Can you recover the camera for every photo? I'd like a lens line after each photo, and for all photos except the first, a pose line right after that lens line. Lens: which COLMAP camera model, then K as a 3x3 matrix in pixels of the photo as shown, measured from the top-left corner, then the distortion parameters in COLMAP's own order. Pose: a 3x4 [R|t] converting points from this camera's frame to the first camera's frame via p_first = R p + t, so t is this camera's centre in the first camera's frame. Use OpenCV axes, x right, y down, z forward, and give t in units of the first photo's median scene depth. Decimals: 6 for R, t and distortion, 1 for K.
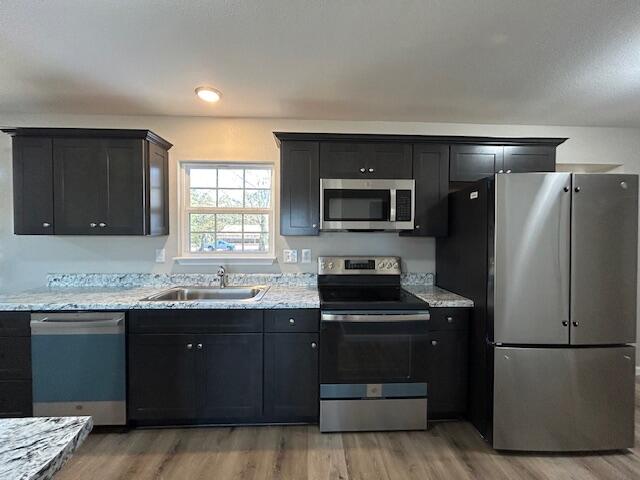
lens RADIAL K [[261.2, 0, 320.0], [0, 261.2, 240.0], [0, 0, 1]] dist [0.010012, 0.000026]
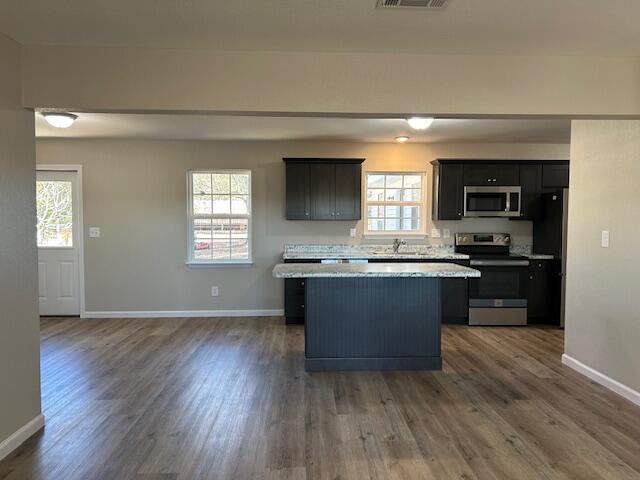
lens RADIAL K [[477.8, 0, 321.0], [0, 477.8, 240.5], [0, 0, 1]] dist [0.075311, -0.090932]
pose [[0.999995, 0.001712, 0.002653, -0.891187], [-0.001784, 0.999619, 0.027552, 0.030676], [-0.002604, -0.027556, 0.999617, -2.021275]]
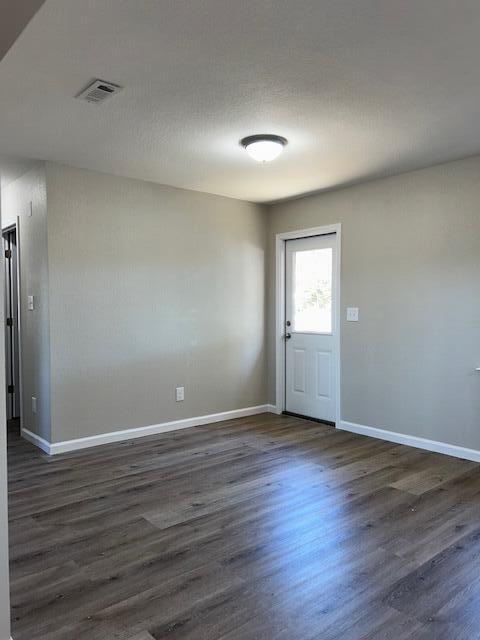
lens RADIAL K [[477.8, 0, 241.1], [0, 477.8, 326.5], [0, 0, 1]] dist [0.075311, -0.090932]
pose [[0.625404, 0.029115, -0.779757, -0.909766], [-0.010489, 0.999527, 0.028908, 0.065129], [0.780230, -0.009901, 0.625414, -0.740683]]
